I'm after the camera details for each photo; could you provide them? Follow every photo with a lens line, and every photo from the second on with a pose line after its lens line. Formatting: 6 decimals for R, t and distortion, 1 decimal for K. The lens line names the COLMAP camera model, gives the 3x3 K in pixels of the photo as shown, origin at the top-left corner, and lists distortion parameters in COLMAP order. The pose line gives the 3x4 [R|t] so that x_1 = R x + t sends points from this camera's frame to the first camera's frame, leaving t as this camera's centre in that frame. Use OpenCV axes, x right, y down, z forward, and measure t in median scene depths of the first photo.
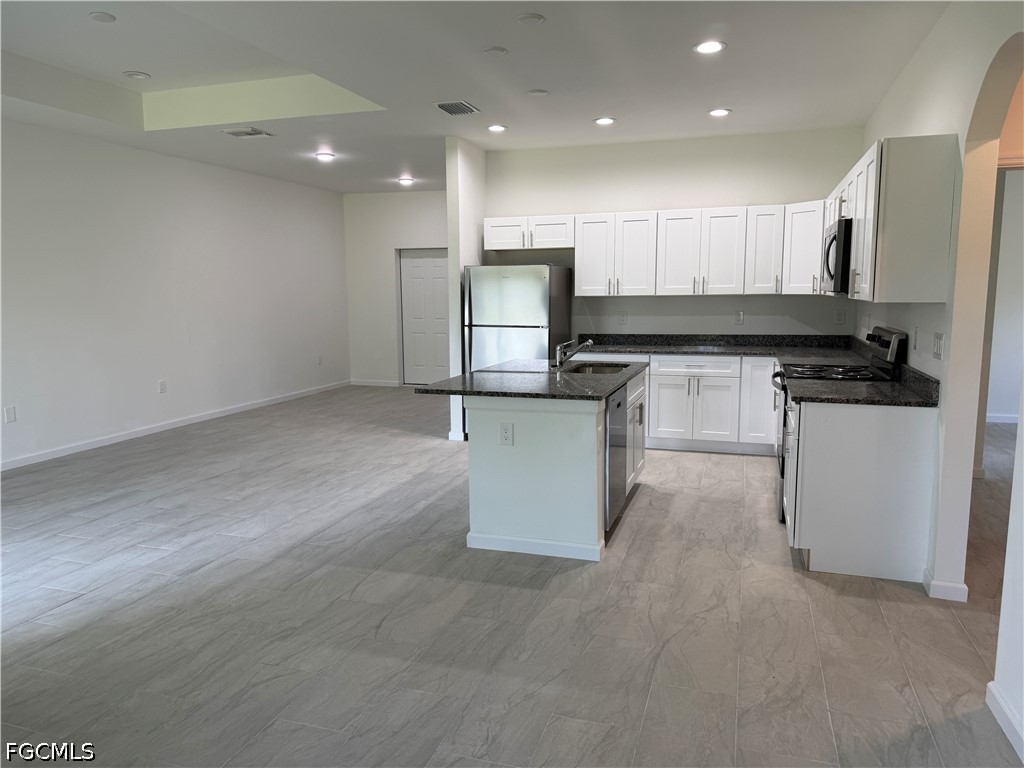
lens RADIAL K [[715.0, 0, 512.0], [0, 715.0, 384.0], [0, 0, 1]] dist [0.177965, -0.323301]
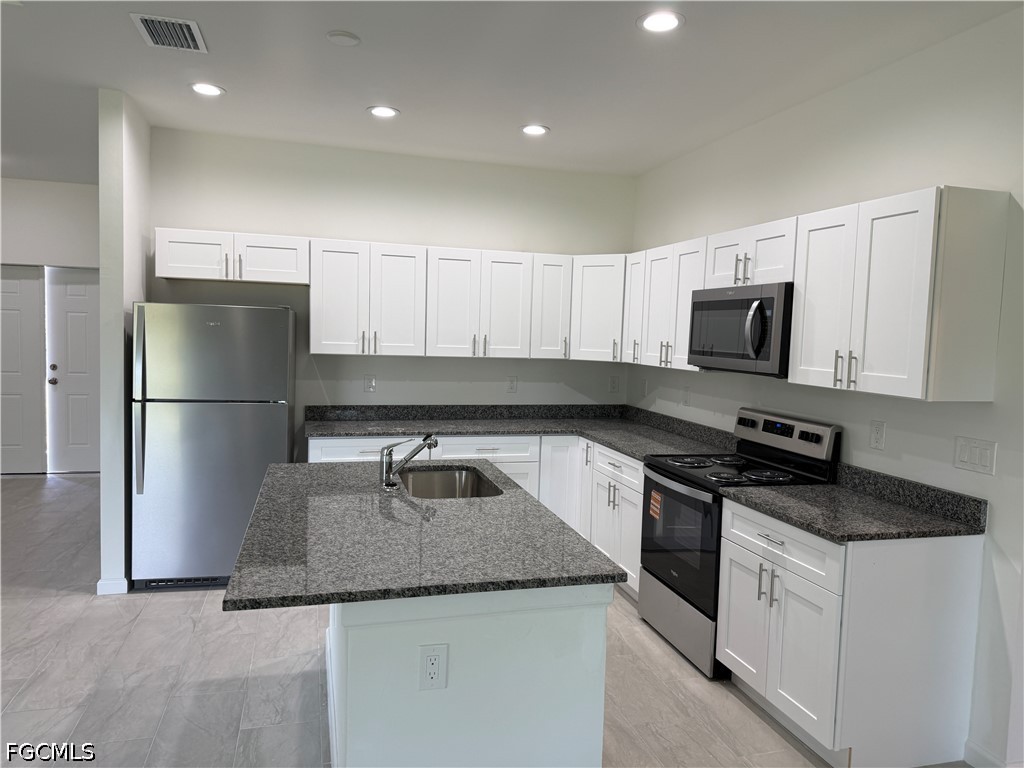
lens RADIAL K [[714.4, 0, 512.0], [0, 714.4, 384.0], [0, 0, 1]] dist [0.081062, -0.101318]
pose [[0.830077, -0.008242, 0.557589, -0.165232], [0.035800, 0.998616, -0.038534, -0.071115], [-0.556499, 0.051948, 0.829223, 0.381652]]
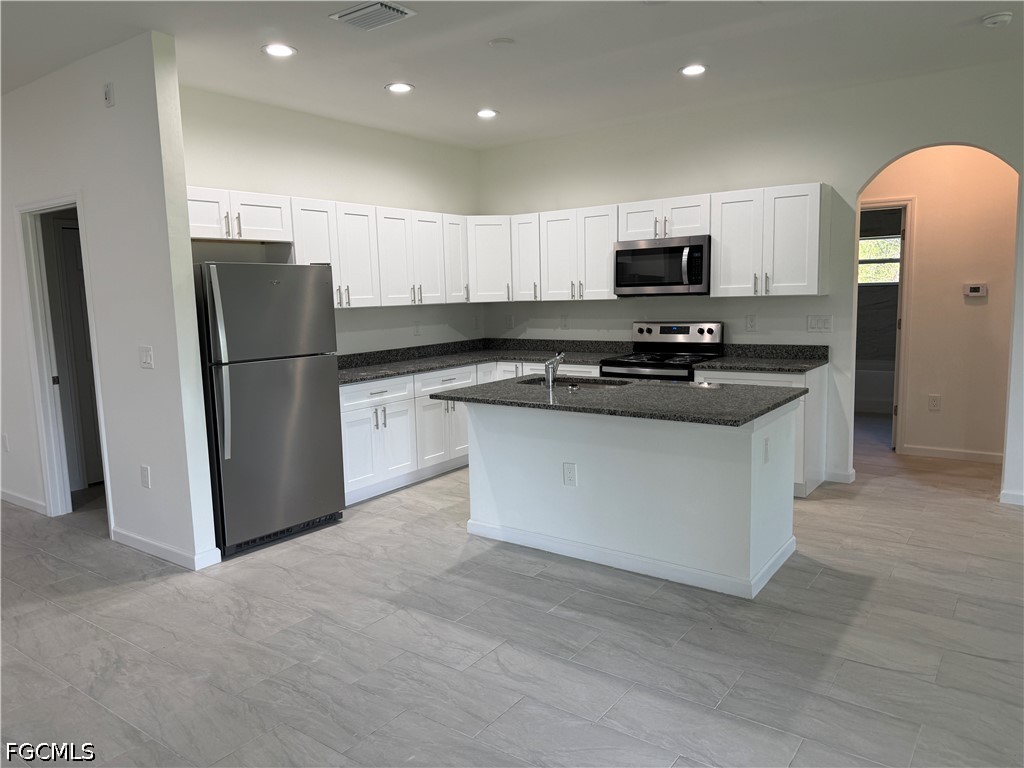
lens RADIAL K [[720.2, 0, 512.0], [0, 720.2, 384.0], [0, 0, 1]] dist [0.075167, -0.106788]
pose [[0.304264, -0.123859, 0.944501, -0.648325], [0.152140, 0.985102, 0.080172, -0.089797], [-0.940360, 0.119303, 0.318575, 0.691751]]
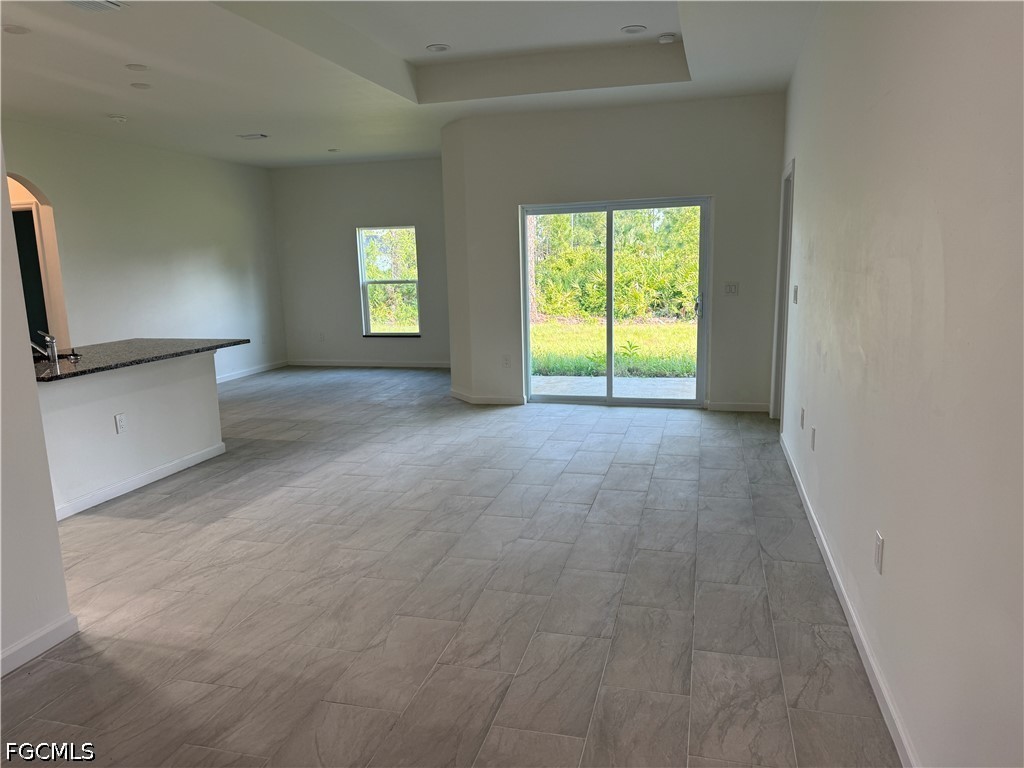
lens RADIAL K [[720.2, 0, 512.0], [0, 720.2, 384.0], [0, 0, 1]] dist [0.075167, -0.106788]
pose [[-0.997898, 0.047194, -0.044420, -0.403736], [0.031500, 0.952161, 0.303969, -0.224659], [0.056641, 0.301931, -0.951646, 1.680759]]
